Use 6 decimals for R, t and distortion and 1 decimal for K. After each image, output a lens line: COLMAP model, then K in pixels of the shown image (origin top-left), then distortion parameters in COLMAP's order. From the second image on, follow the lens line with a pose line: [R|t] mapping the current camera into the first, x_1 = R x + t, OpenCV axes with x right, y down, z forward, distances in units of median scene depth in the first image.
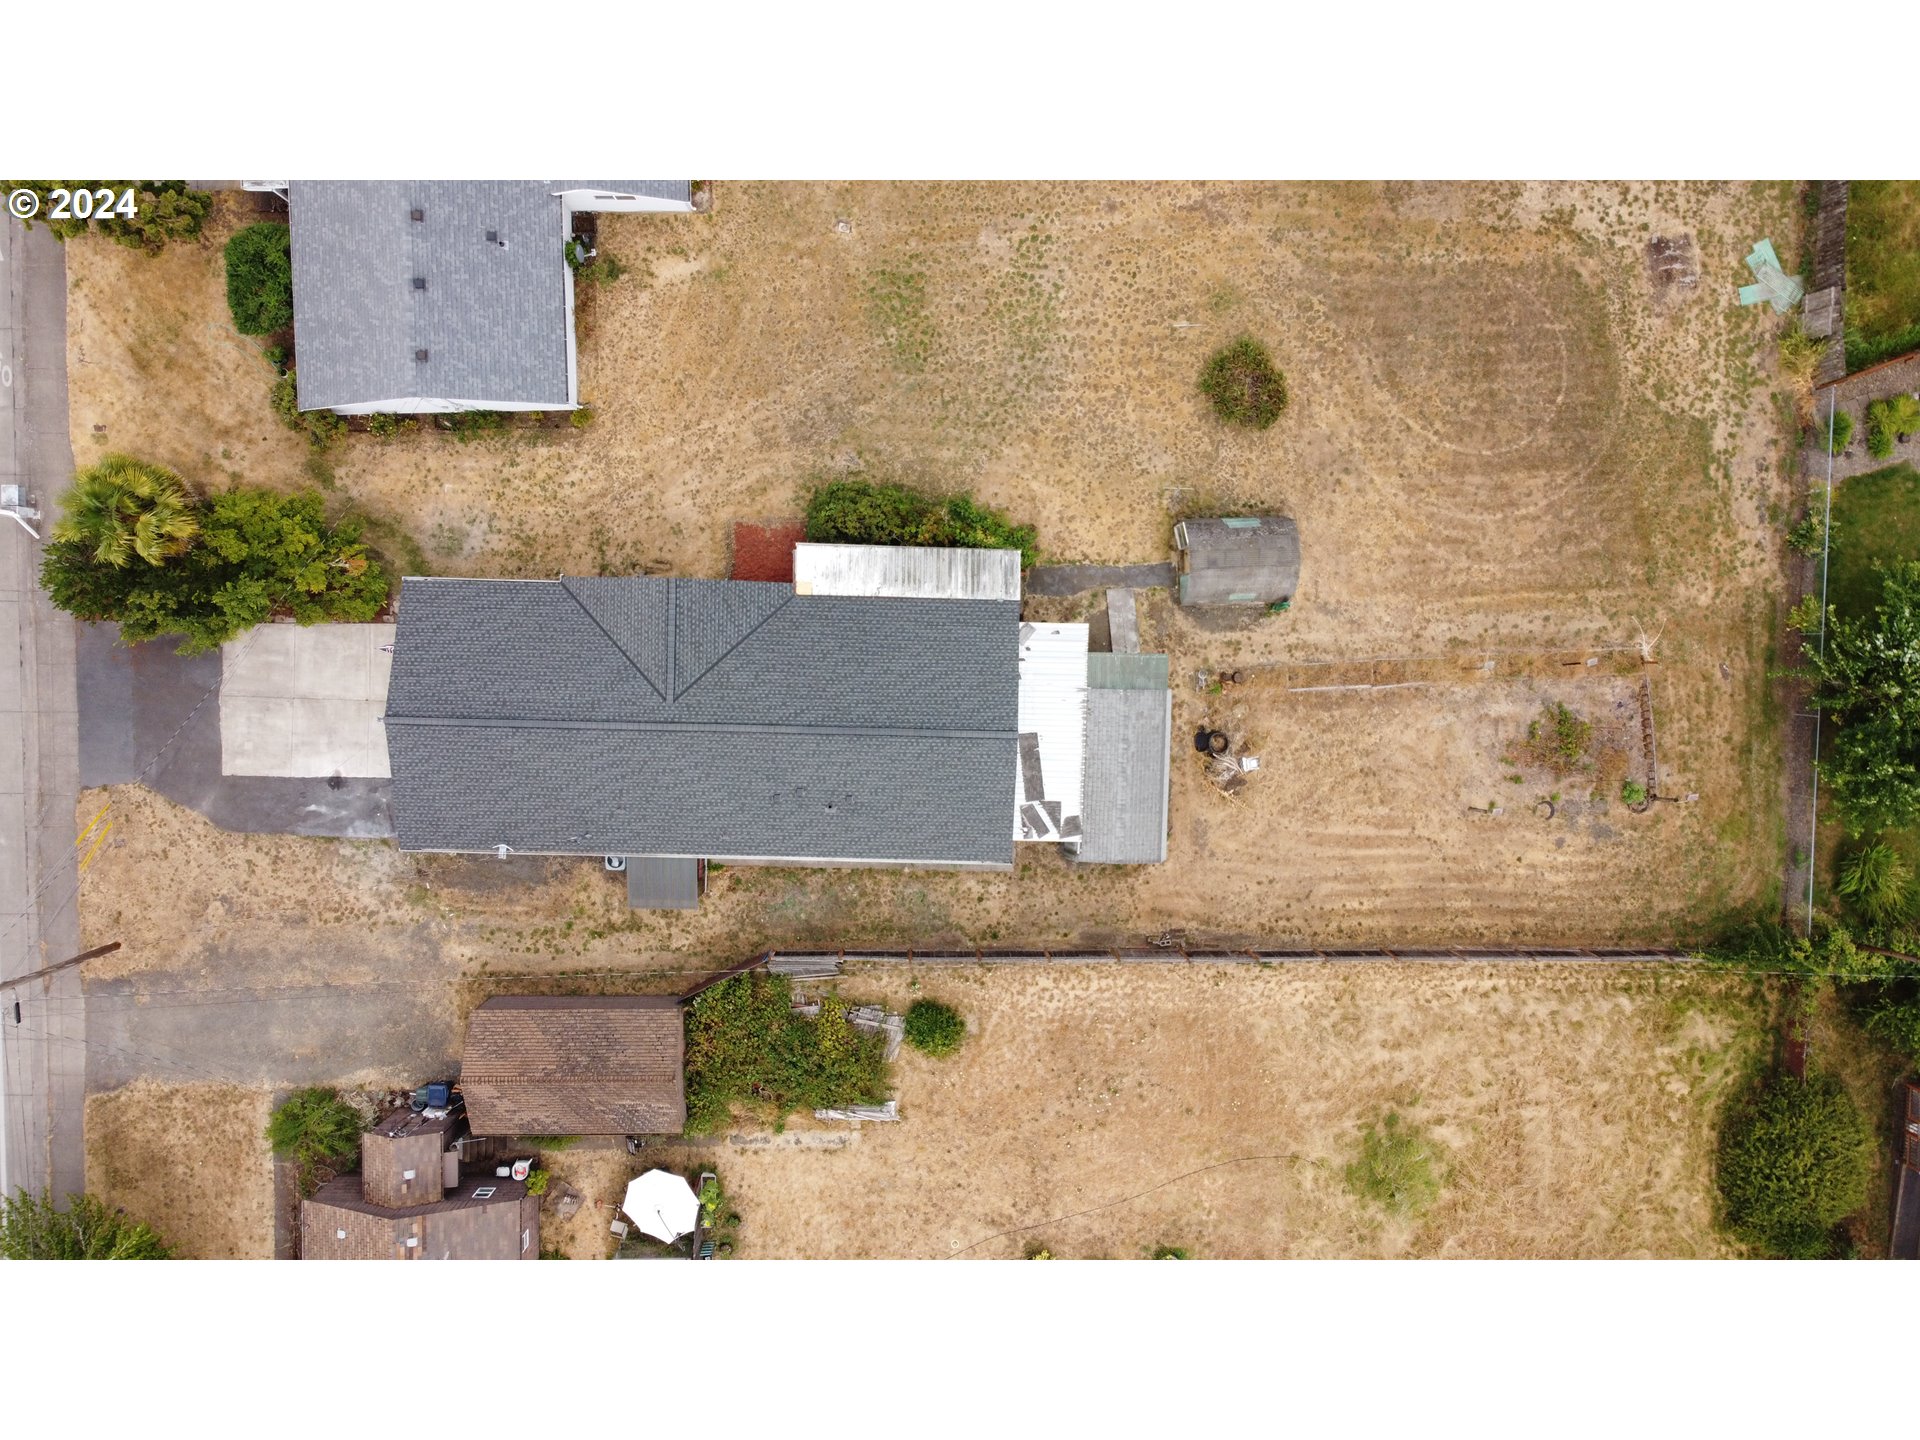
lens RADIAL K [[1422.4, 0, 959.8], [0, 1422.4, 719.9], [0, 0, 1]] dist [-0.001515, 0.002699]
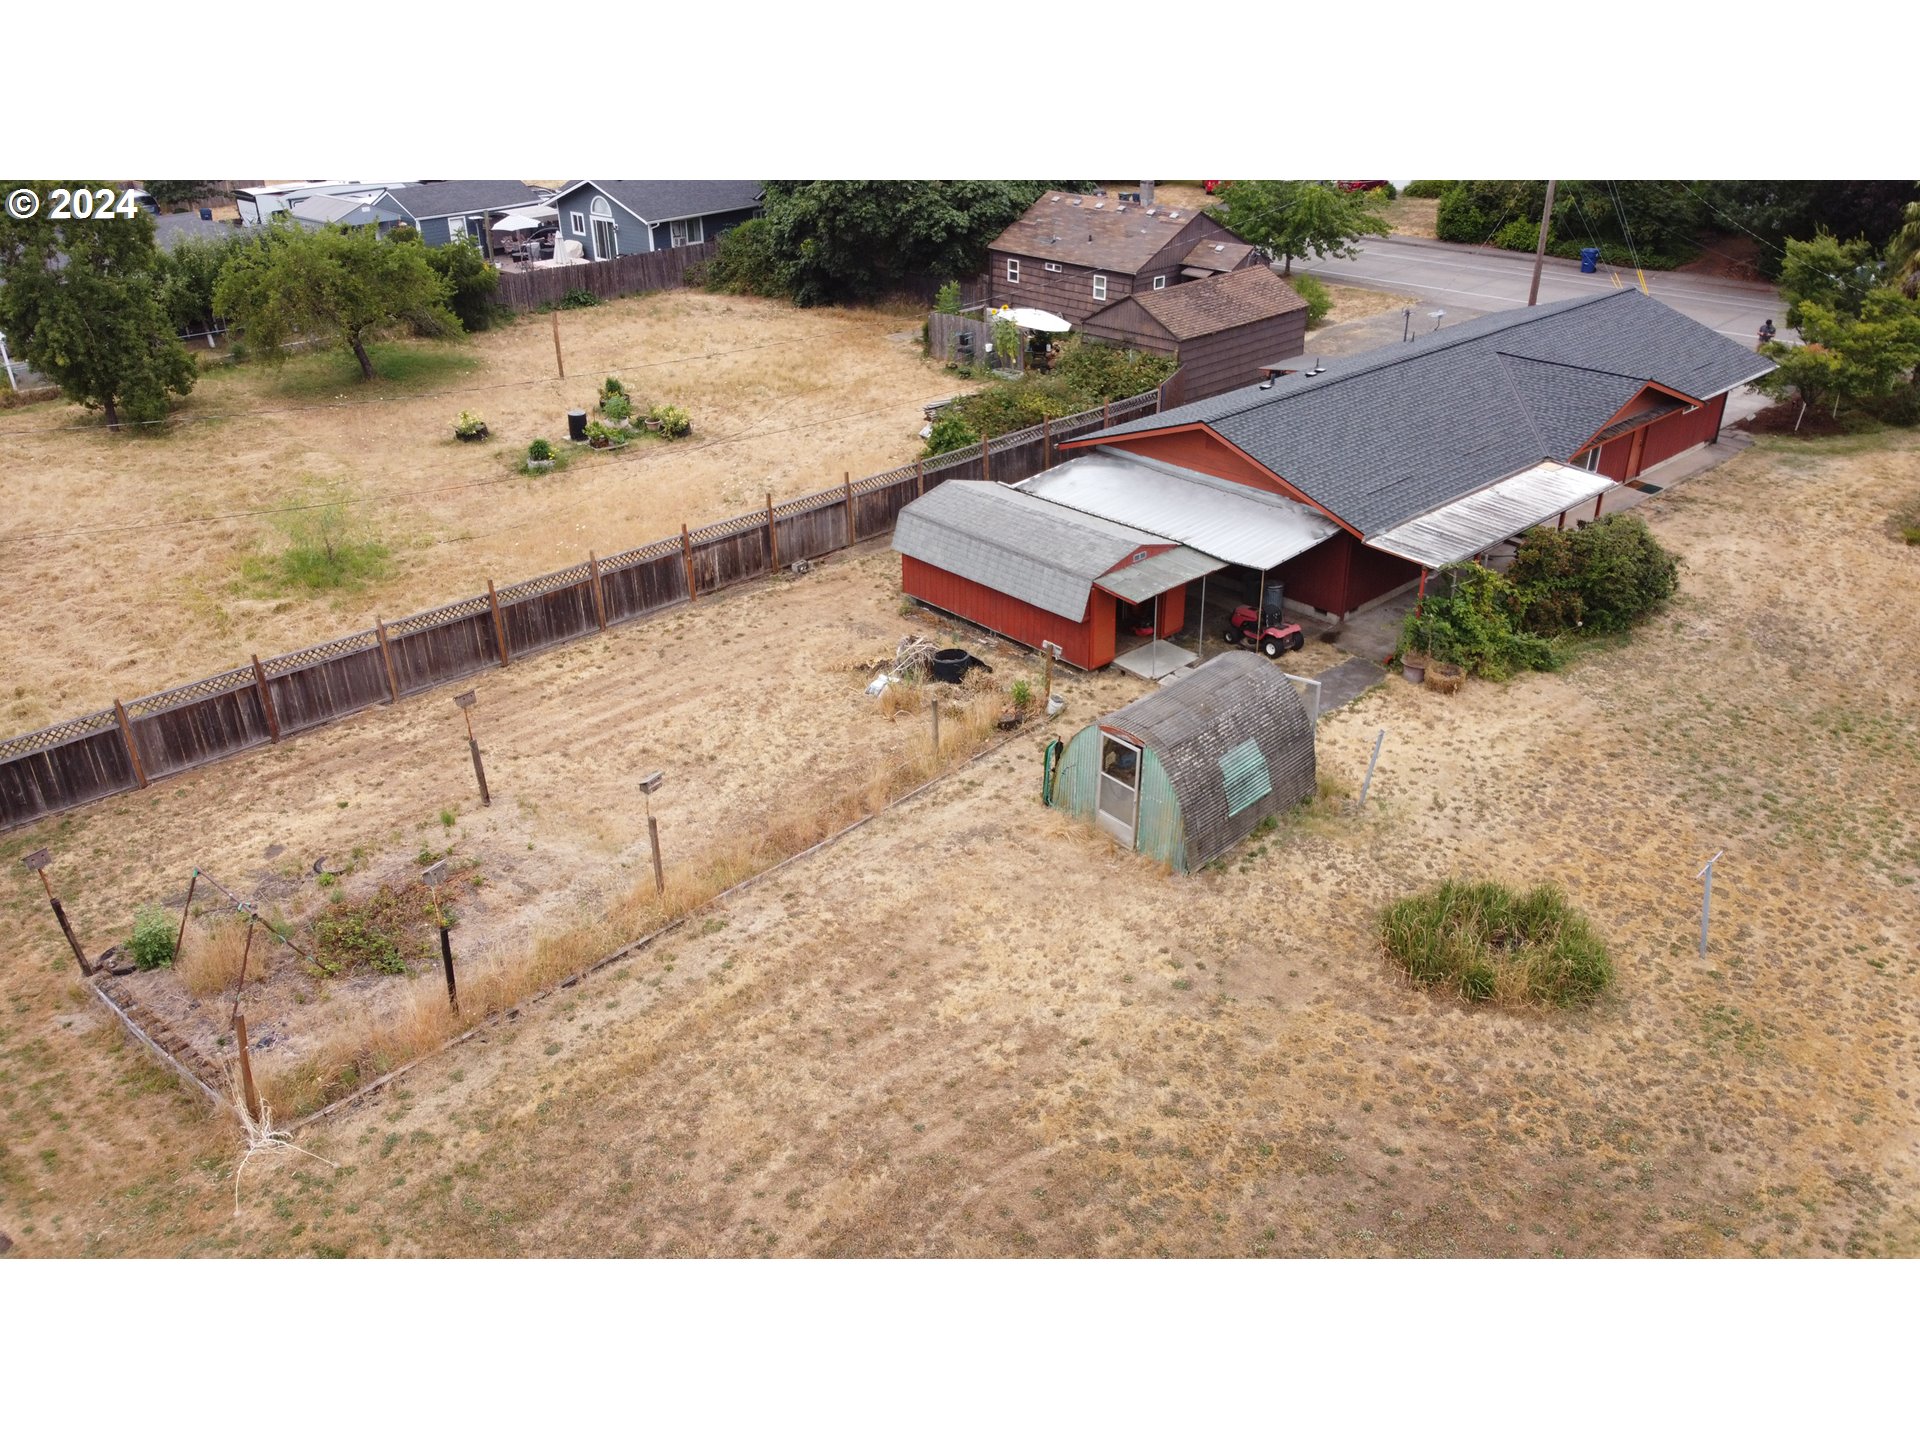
lens RADIAL K [[1422.4, 0, 960.2], [0, 1422.4, 720.0], [0, 0, 1]] dist [-0.001515, 0.002699]
pose [[-0.721766, 0.330099, -0.608348, 0.542200], [-0.691561, -0.379784, 0.614416, -0.353318], [-0.028223, 0.864175, 0.502399, 0.731581]]
